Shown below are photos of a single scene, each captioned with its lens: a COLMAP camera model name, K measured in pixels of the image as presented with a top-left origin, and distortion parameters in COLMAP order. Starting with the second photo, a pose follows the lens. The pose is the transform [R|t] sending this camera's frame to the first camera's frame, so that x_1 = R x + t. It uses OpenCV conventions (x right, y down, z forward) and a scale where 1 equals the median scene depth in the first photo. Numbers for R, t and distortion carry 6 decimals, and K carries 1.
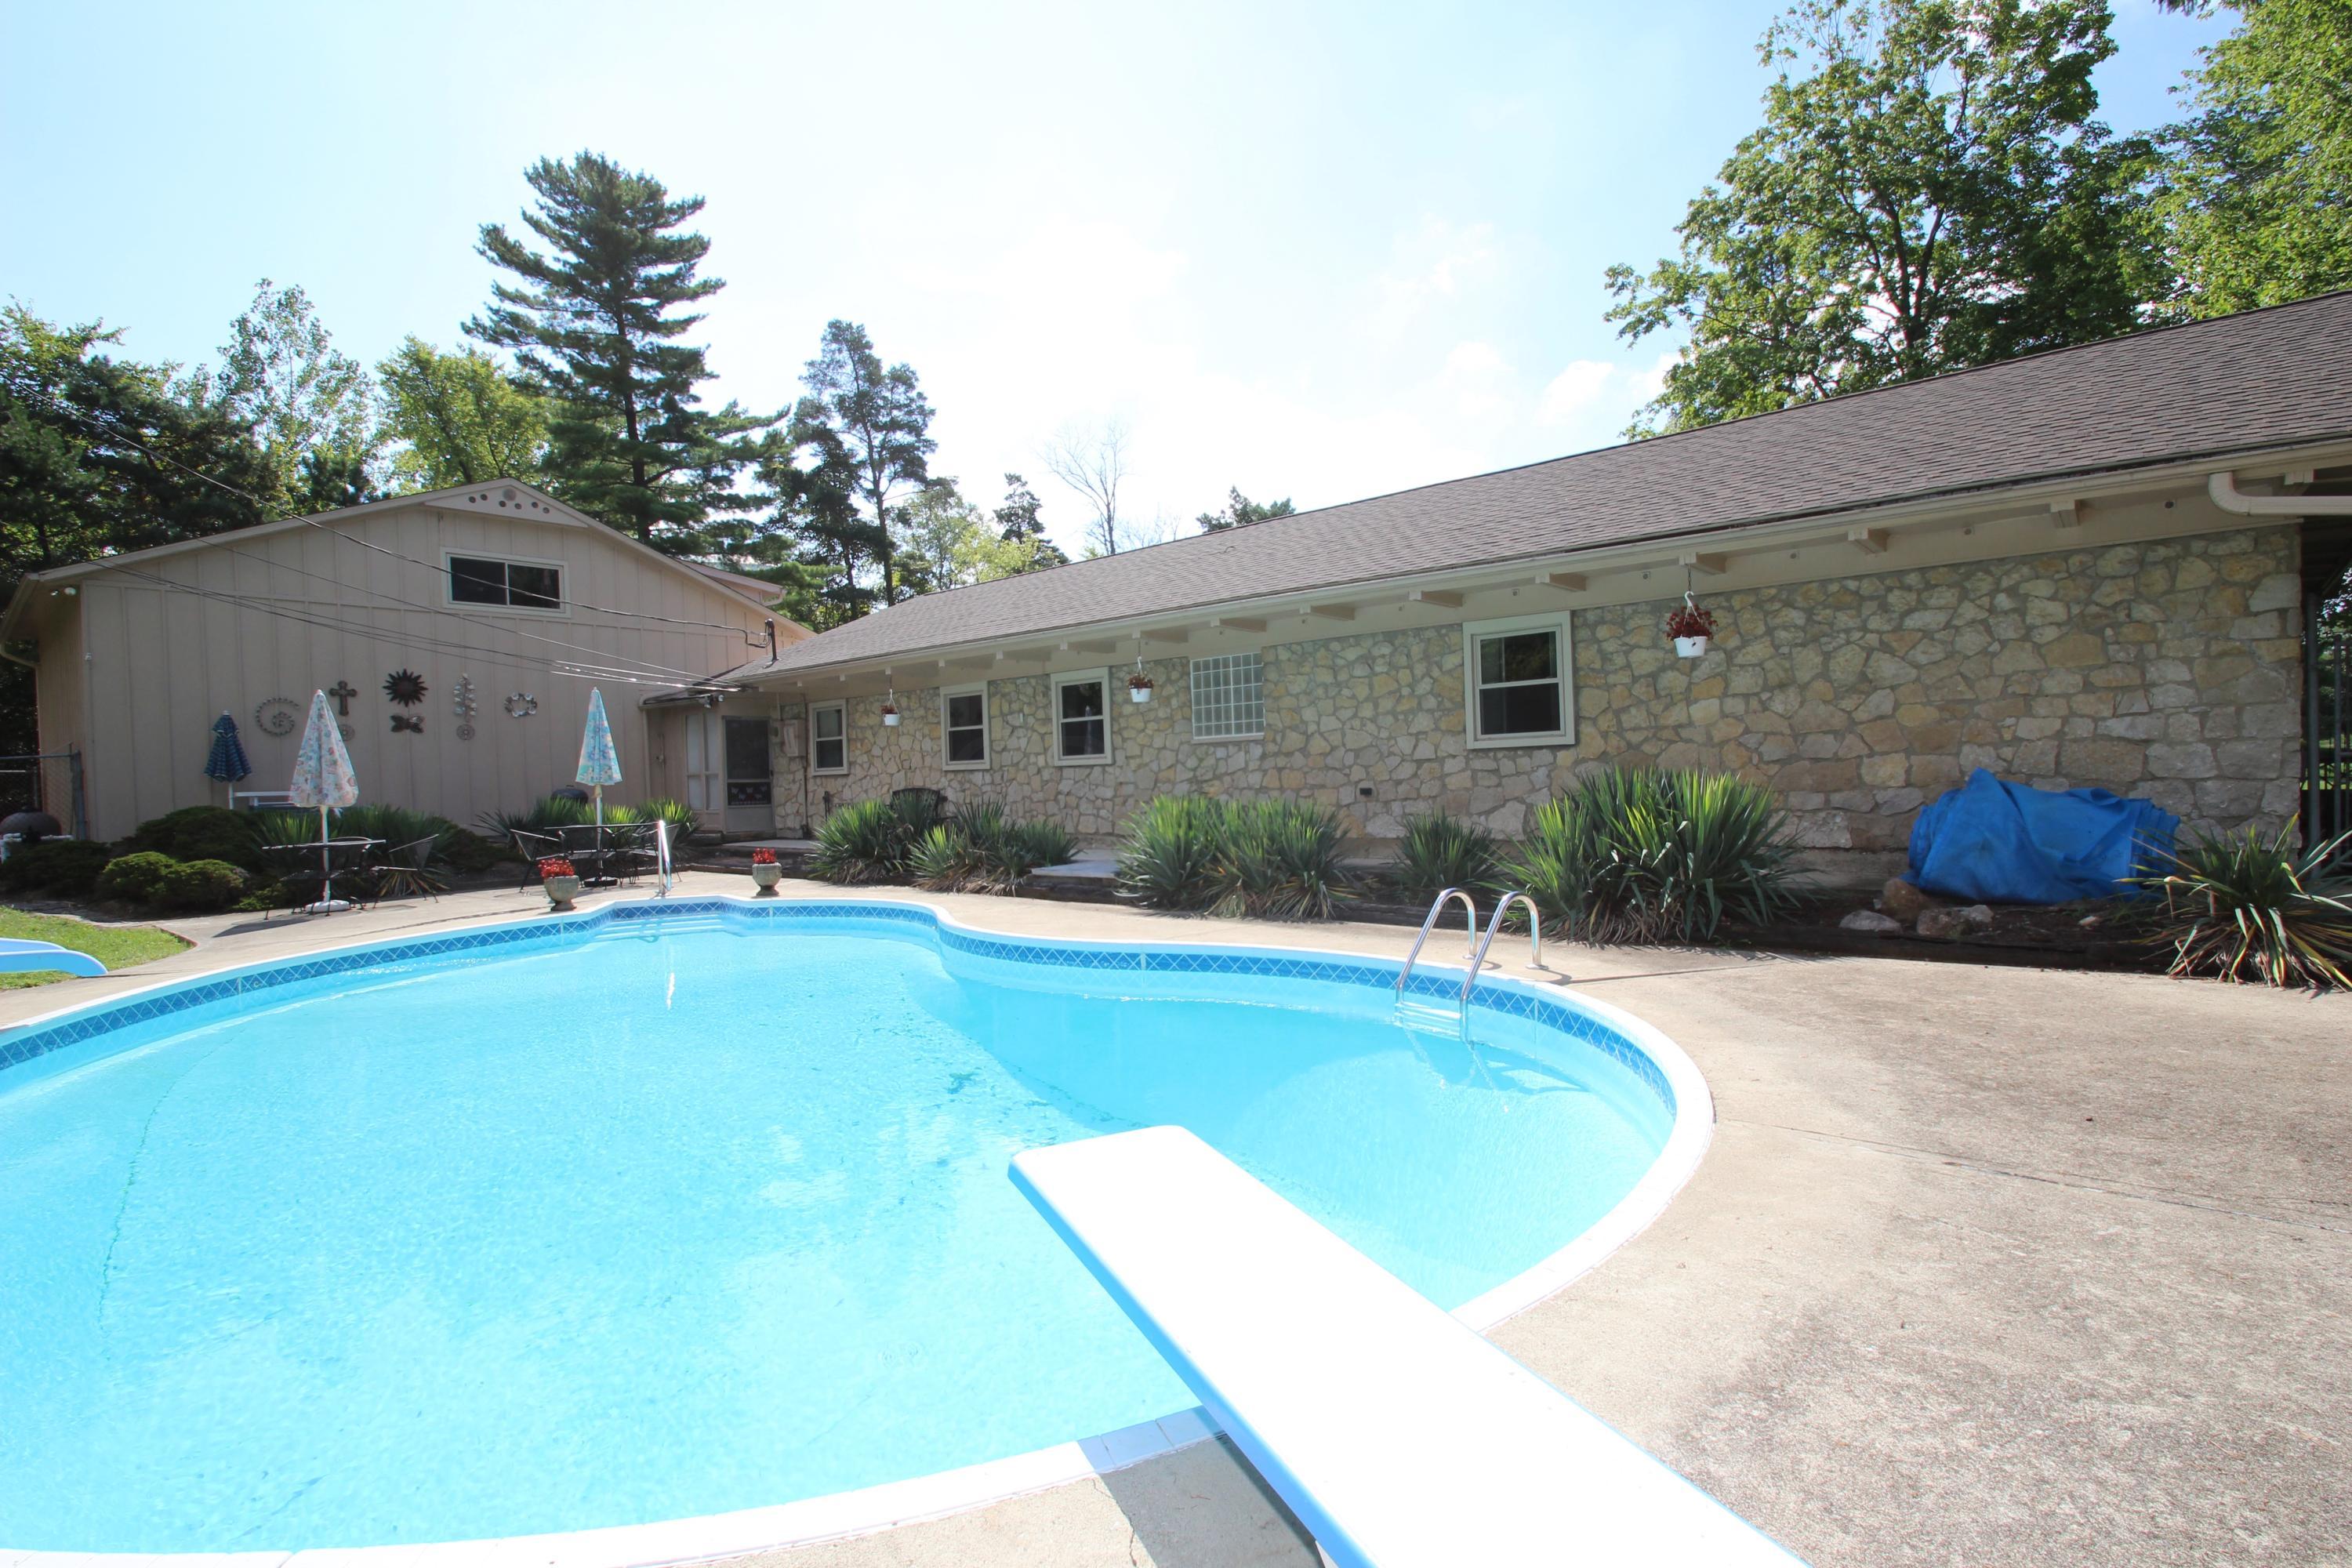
lens RADIAL K [[1083.6, 0, 1123.8], [0, 1083.6, 798.5], [0, 0, 1]] dist [-0.002251, -0.006594]
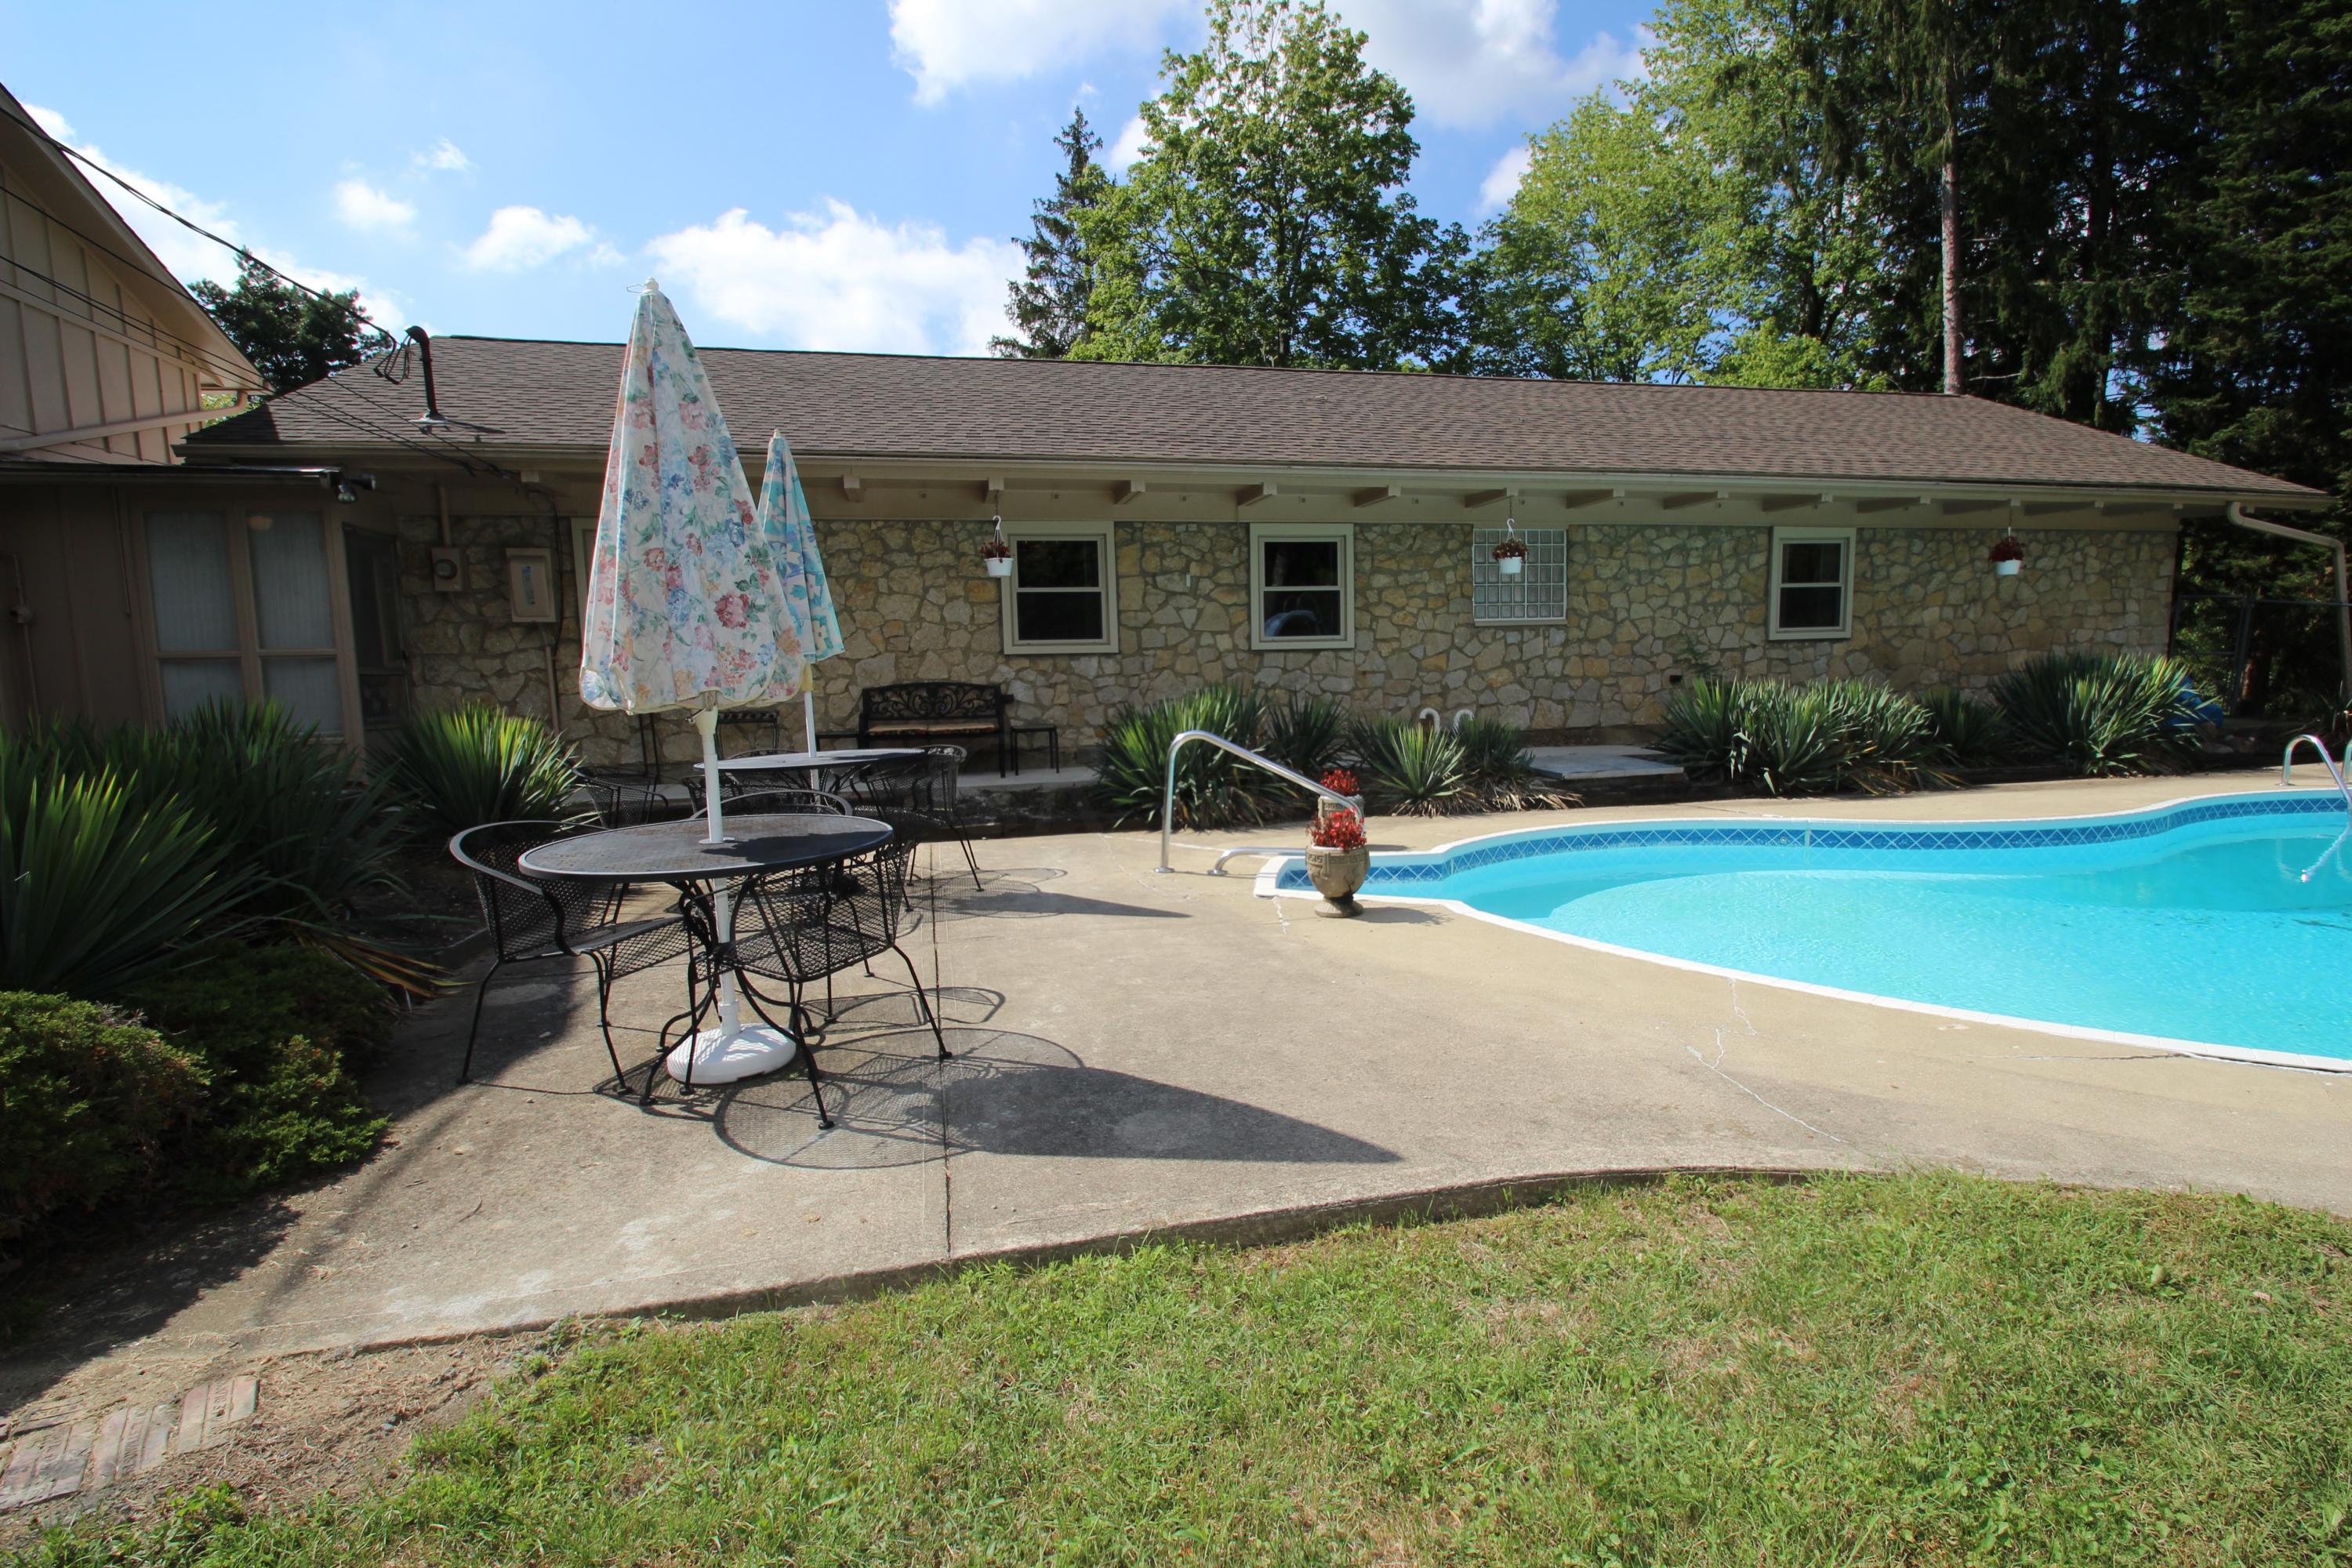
lens RADIAL K [[1083.6, 0, 1203.7], [0, 1083.6, 791.4], [0, 0, 1]] dist [-0.002251, -0.006594]
pose [[0.576500, -0.074746, 0.813671, -0.831002], [0.022728, 0.996889, 0.075473, 0.011805], [-0.816781, -0.025017, 0.576406, 0.713459]]
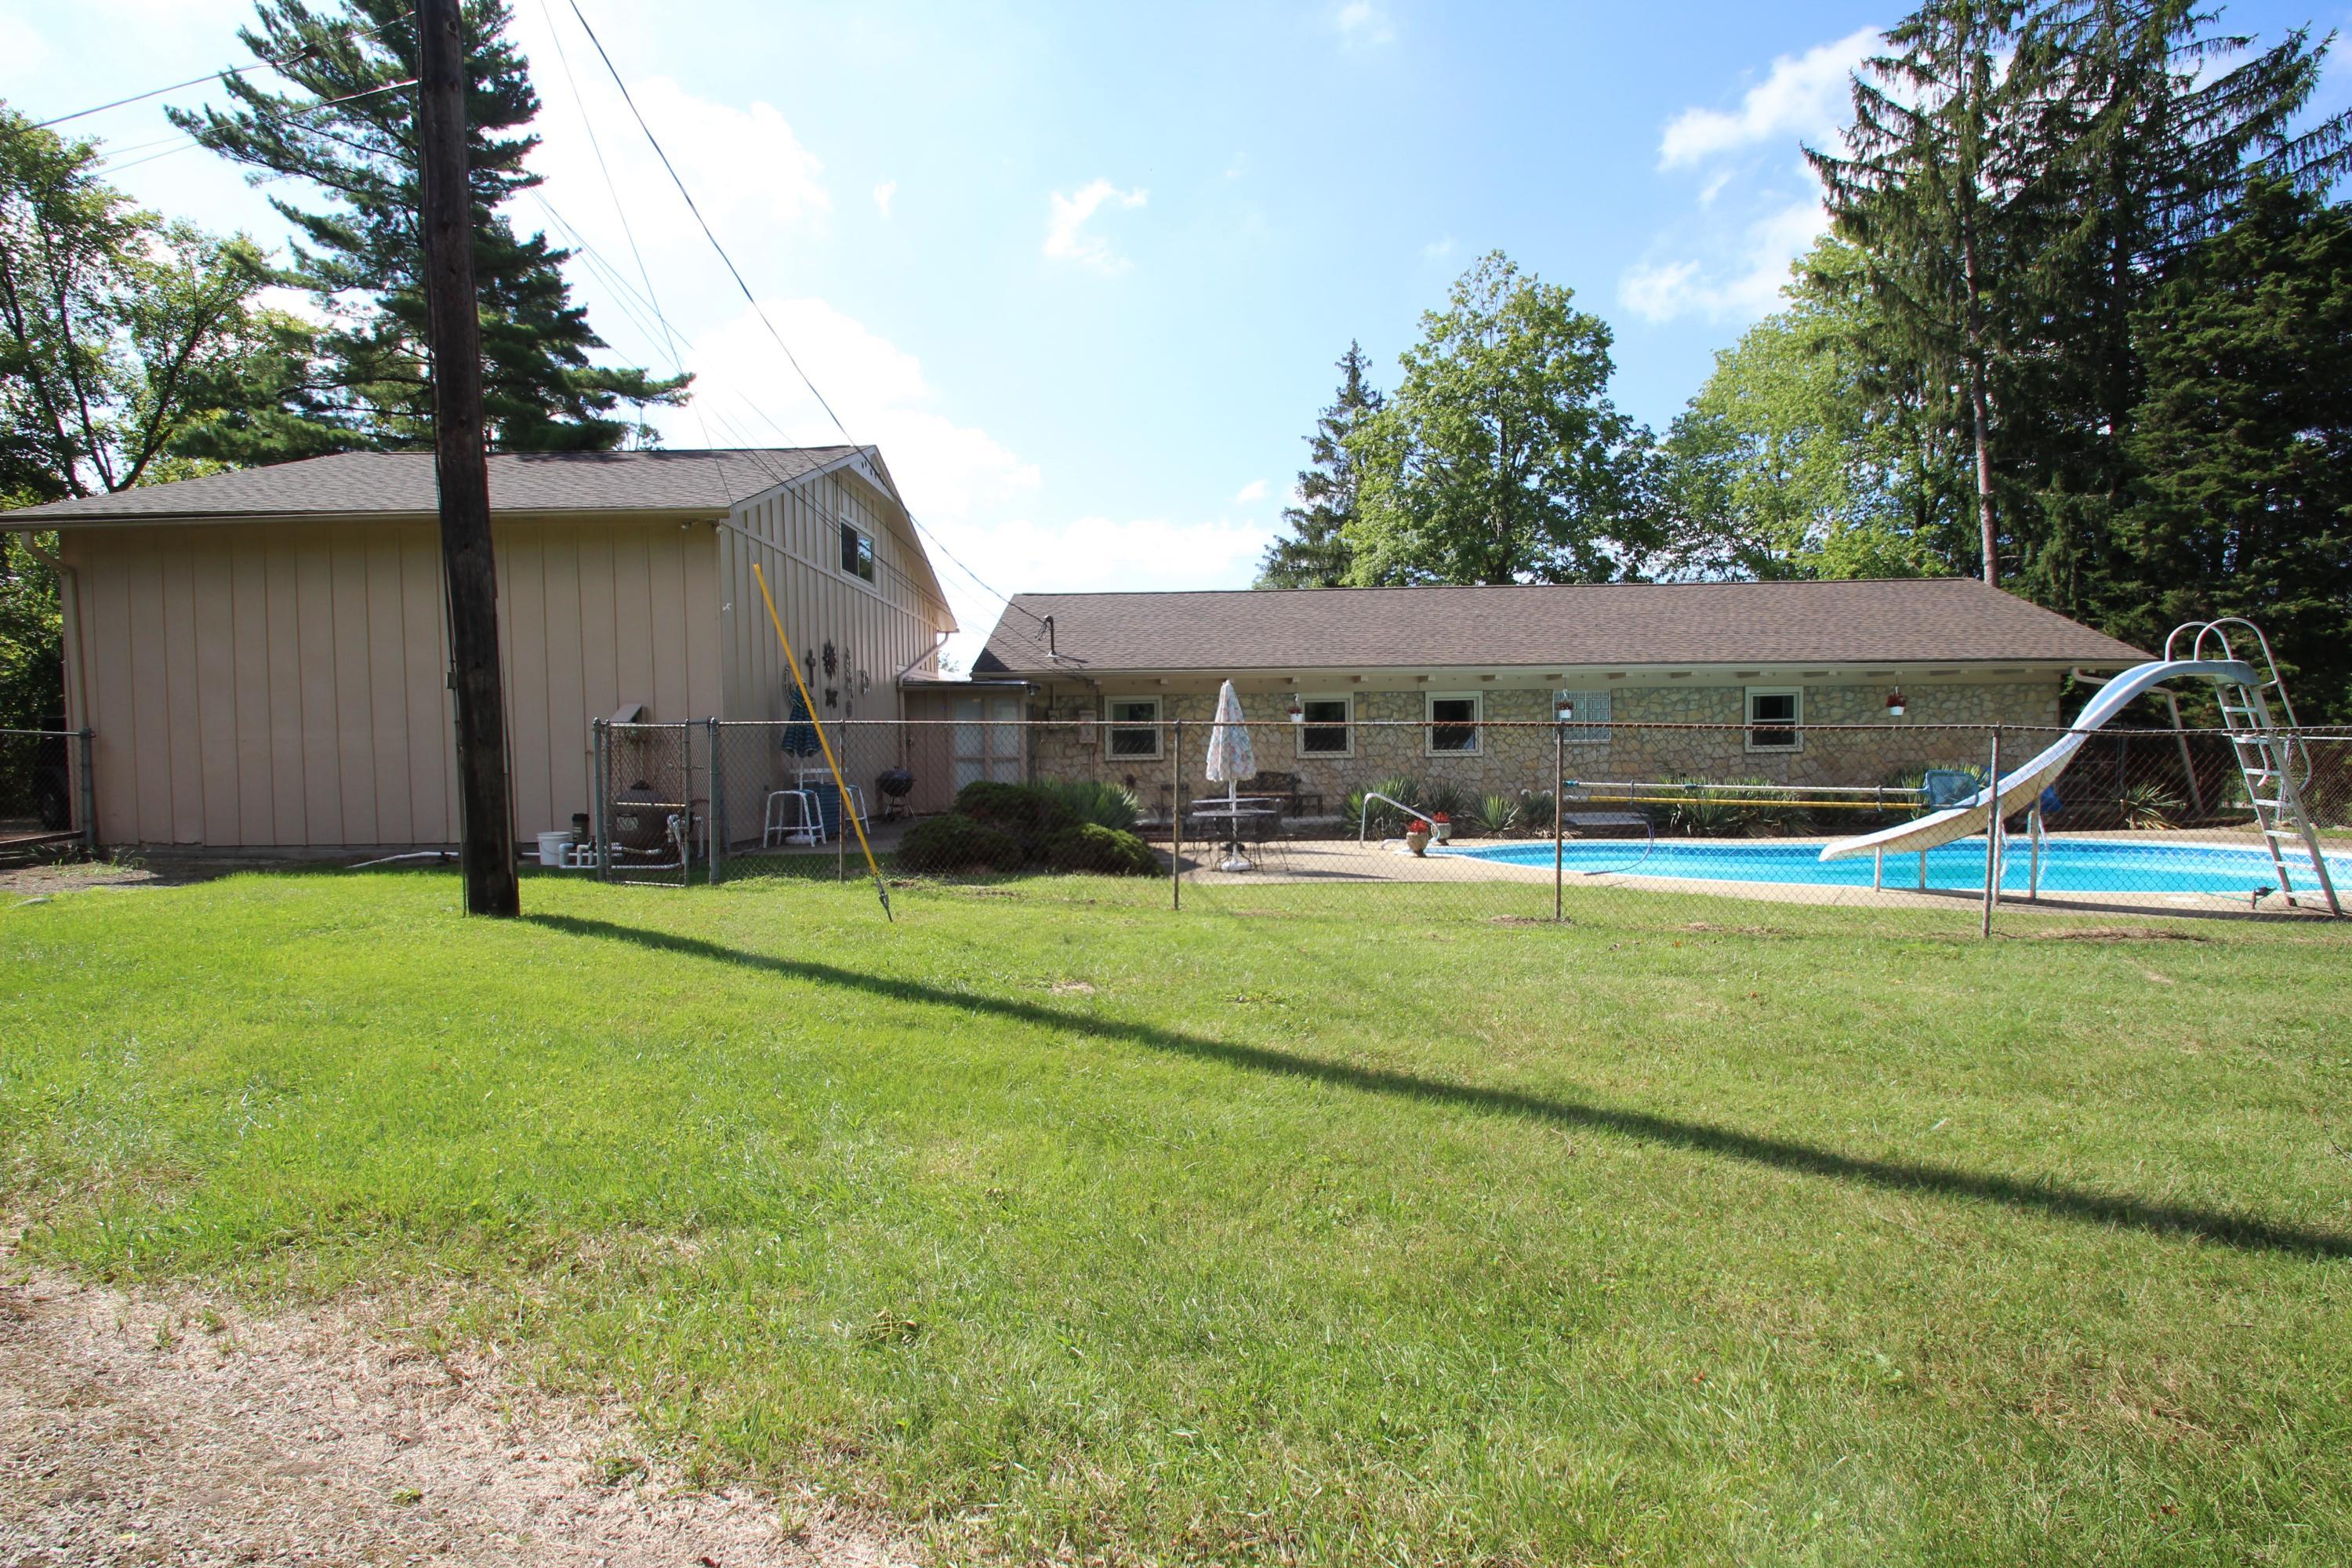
lens RADIAL K [[1083.6, 0, 1179.6], [0, 1083.6, 797.6], [0, 0, 1]] dist [-0.002251, -0.006594]
pose [[0.773953, -0.000989, 0.633242, -1.444947], [0.003236, 0.999992, -0.002393, 0.030525], [-0.633235, 0.003901, 0.773950, 0.130584]]
